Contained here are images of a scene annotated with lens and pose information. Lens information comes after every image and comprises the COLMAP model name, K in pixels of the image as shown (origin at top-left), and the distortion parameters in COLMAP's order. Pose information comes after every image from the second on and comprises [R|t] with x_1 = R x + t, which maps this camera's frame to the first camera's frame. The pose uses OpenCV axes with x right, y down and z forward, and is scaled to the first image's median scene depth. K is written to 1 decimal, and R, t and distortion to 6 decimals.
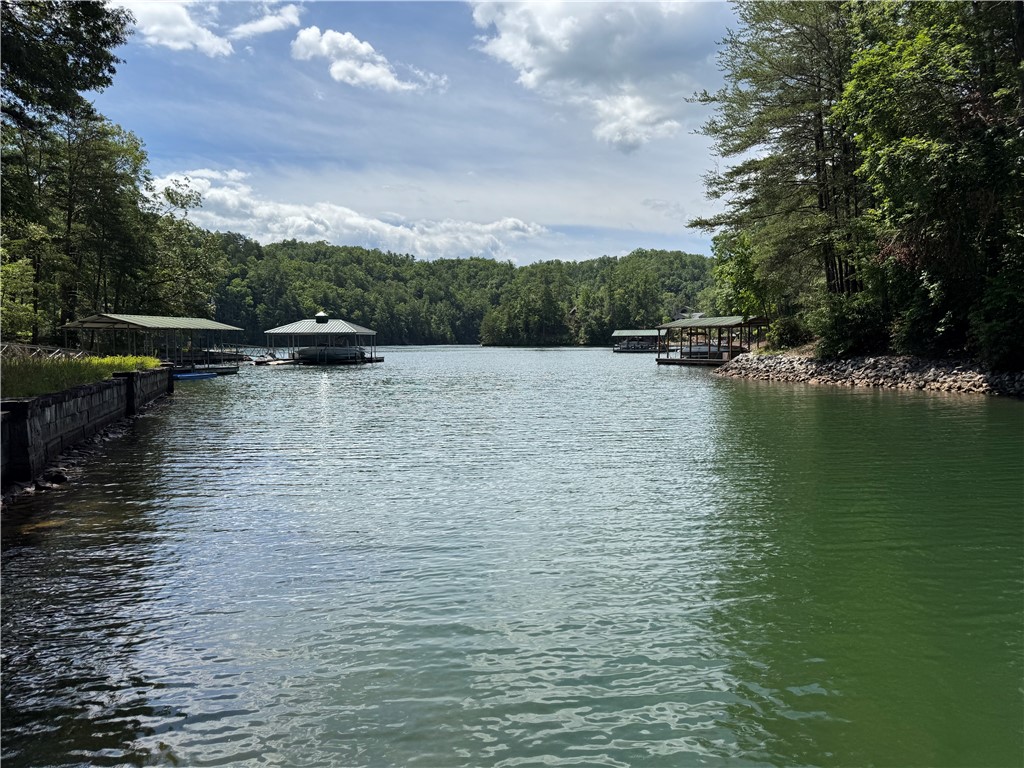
lens RADIAL K [[719.6, 0, 512.4], [0, 719.6, 391.8], [0, 0, 1]] dist [-0.002700, -0.005963]
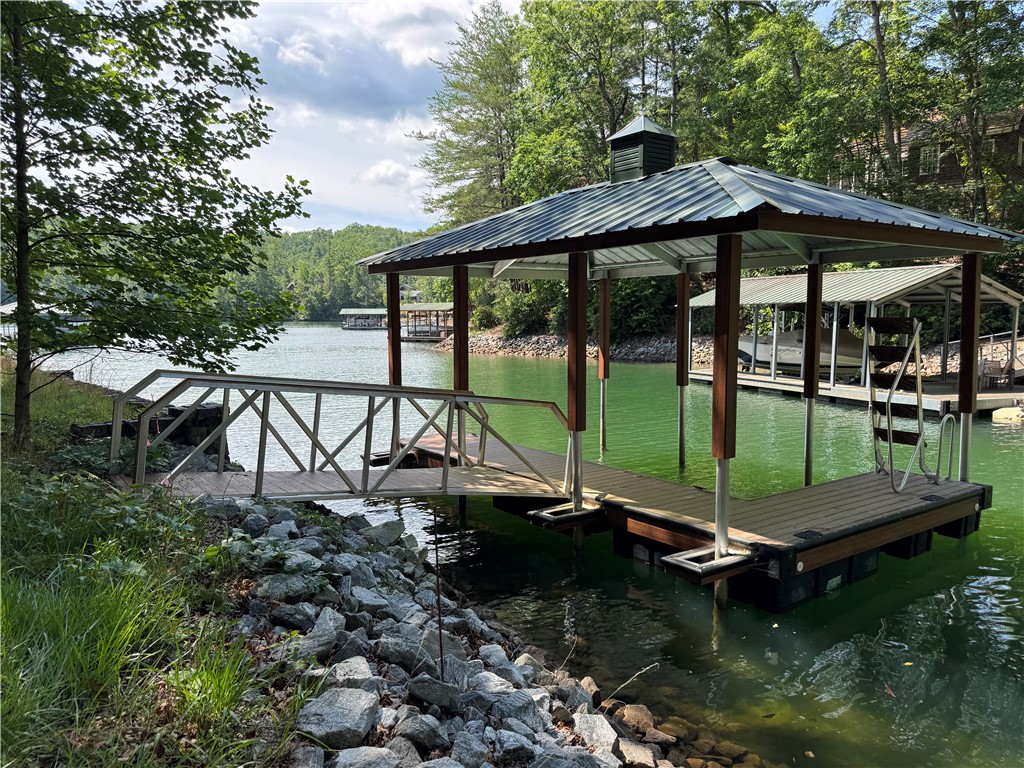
lens RADIAL K [[719.6, 0, 513.2], [0, 719.6, 386.0], [0, 0, 1]] dist [-0.002700, -0.005963]
pose [[0.925941, -0.047236, 0.374704, -0.066199], [0.036199, 0.998680, 0.036445, 0.000130], [-0.375931, -0.020182, 0.926428, -0.216402]]
